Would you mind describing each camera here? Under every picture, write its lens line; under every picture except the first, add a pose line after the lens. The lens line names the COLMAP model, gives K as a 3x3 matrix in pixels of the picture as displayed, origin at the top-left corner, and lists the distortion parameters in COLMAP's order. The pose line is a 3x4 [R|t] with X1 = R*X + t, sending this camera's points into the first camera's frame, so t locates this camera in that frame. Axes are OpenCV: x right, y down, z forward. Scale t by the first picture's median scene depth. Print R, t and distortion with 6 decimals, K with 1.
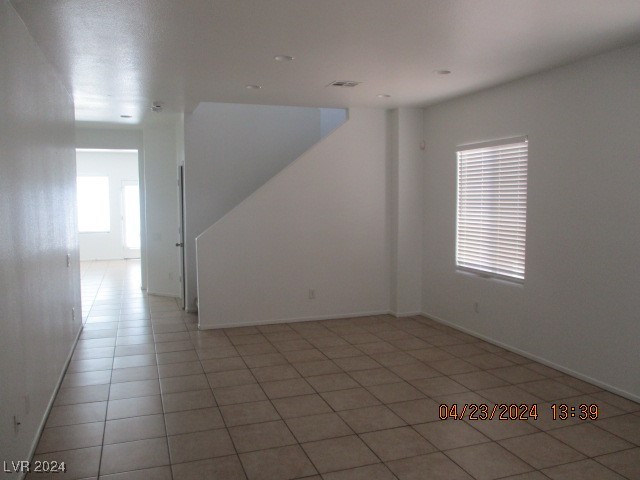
lens RADIAL K [[538.9, 0, 320.0], [0, 538.9, 240.0], [0, 0, 1]] dist [-0.054835, -0.001617]
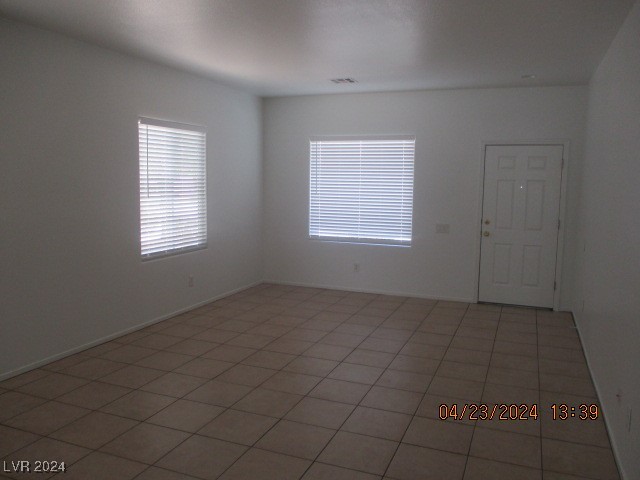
lens RADIAL K [[538.9, 0, 320.0], [0, 538.9, 240.0], [0, 0, 1]] dist [-0.054835, -0.001617]
pose [[-0.757479, -0.094342, 0.646007, -0.550745], [0.033245, 0.982646, 0.182485, -0.136112], [-0.652013, 0.159705, -0.741197, 1.492795]]
